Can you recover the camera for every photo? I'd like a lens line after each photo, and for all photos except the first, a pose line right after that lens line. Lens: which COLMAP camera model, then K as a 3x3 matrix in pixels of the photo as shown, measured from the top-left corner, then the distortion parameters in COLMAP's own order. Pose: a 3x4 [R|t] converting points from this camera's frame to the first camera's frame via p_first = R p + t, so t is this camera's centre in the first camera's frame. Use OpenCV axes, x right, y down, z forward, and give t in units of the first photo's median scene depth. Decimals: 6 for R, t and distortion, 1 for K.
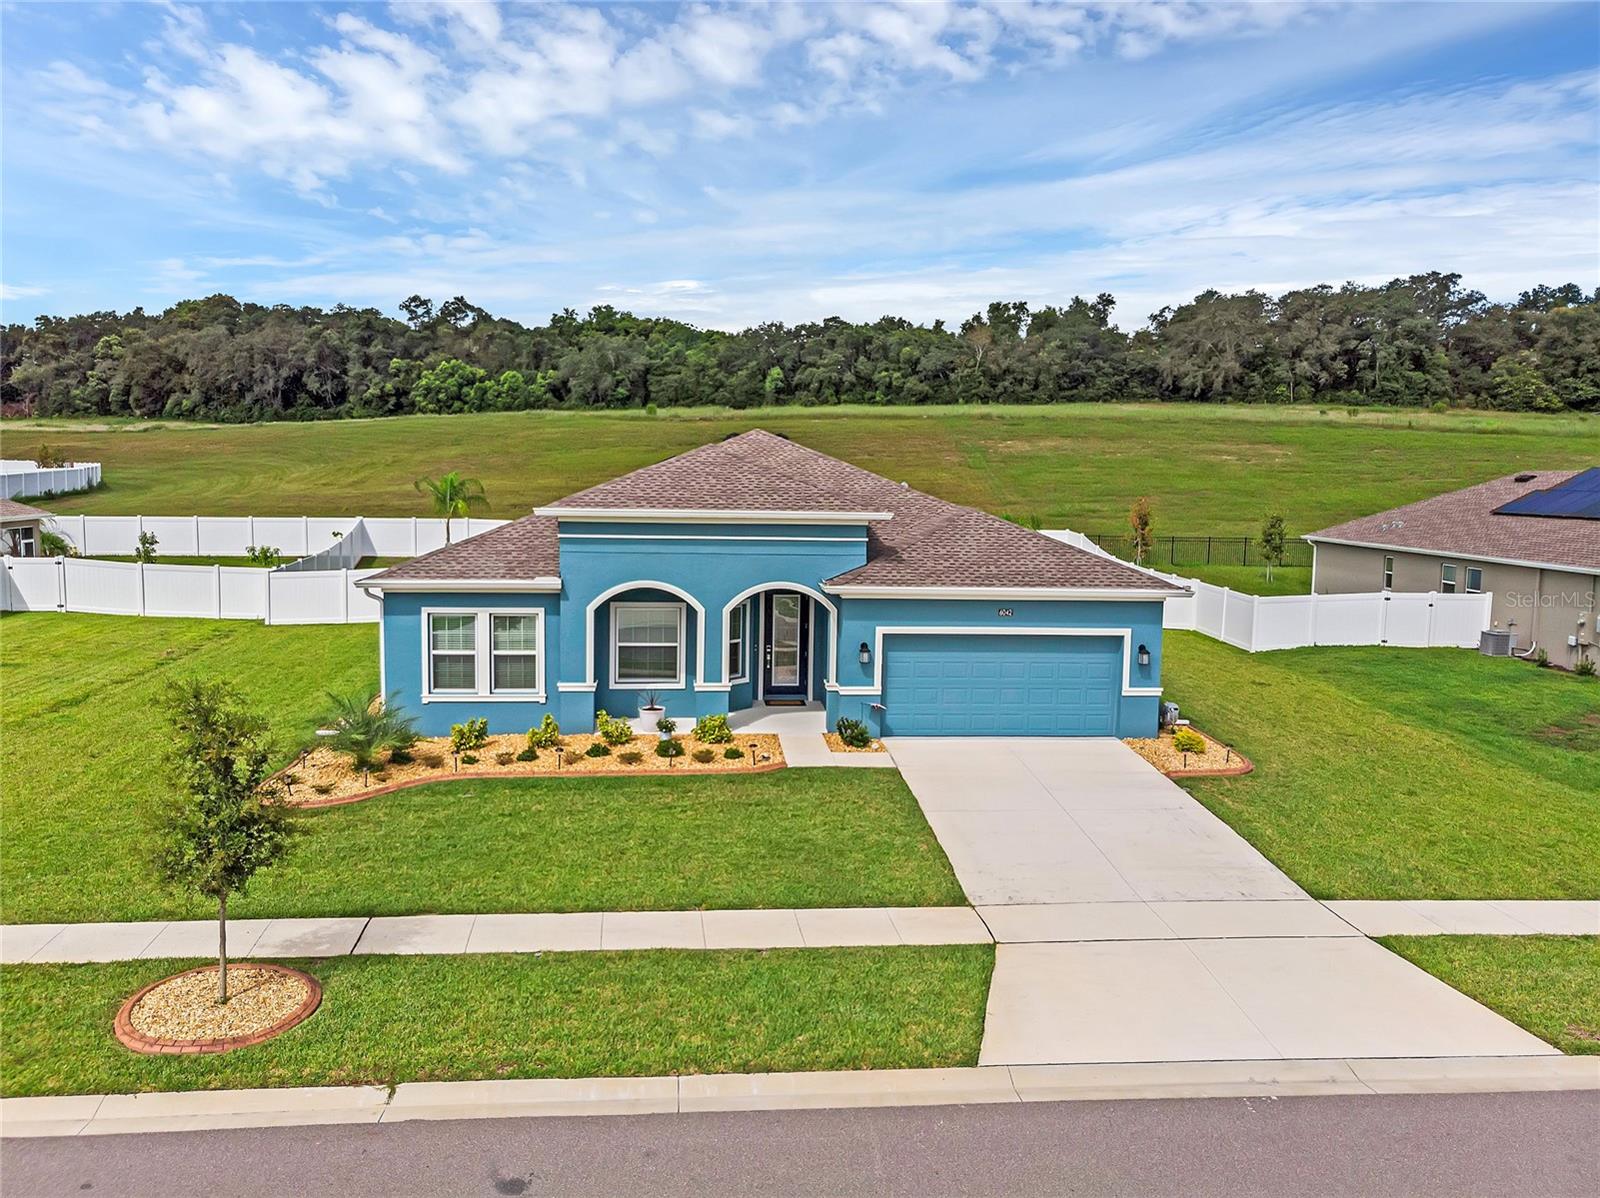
lens RADIAL K [[1193.5, 0, 795.1], [0, 1193.5, 599.3], [0, 0, 1]] dist [-0.023799, 0.015181]
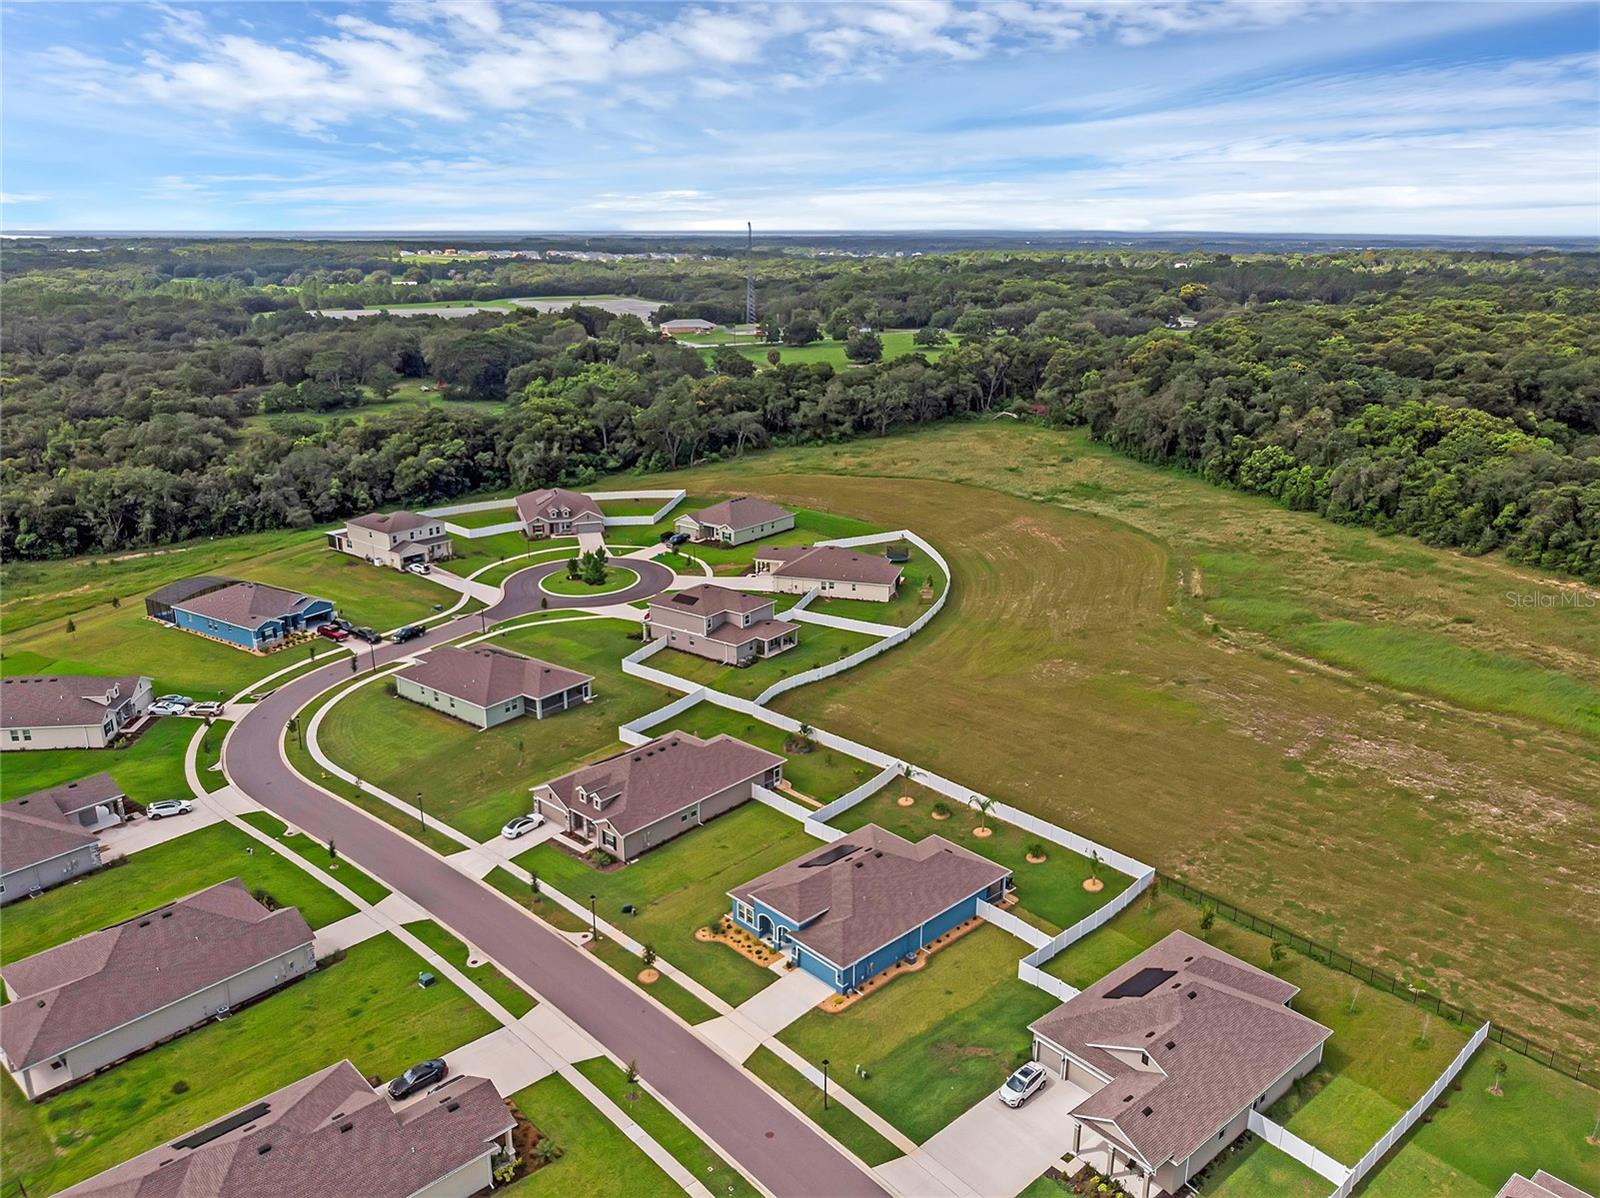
lens RADIAL K [[1184.9, 0, 800.0], [0, 1184.9, 599.0], [0, 0, 1]] dist [-0.002901, -0.009968]
pose [[0.619293, 0.218263, -0.754213, 0.633657], [-0.080231, 0.973149, 0.215743, -0.437114], [0.781050, -0.073097, 0.620176, -0.332027]]
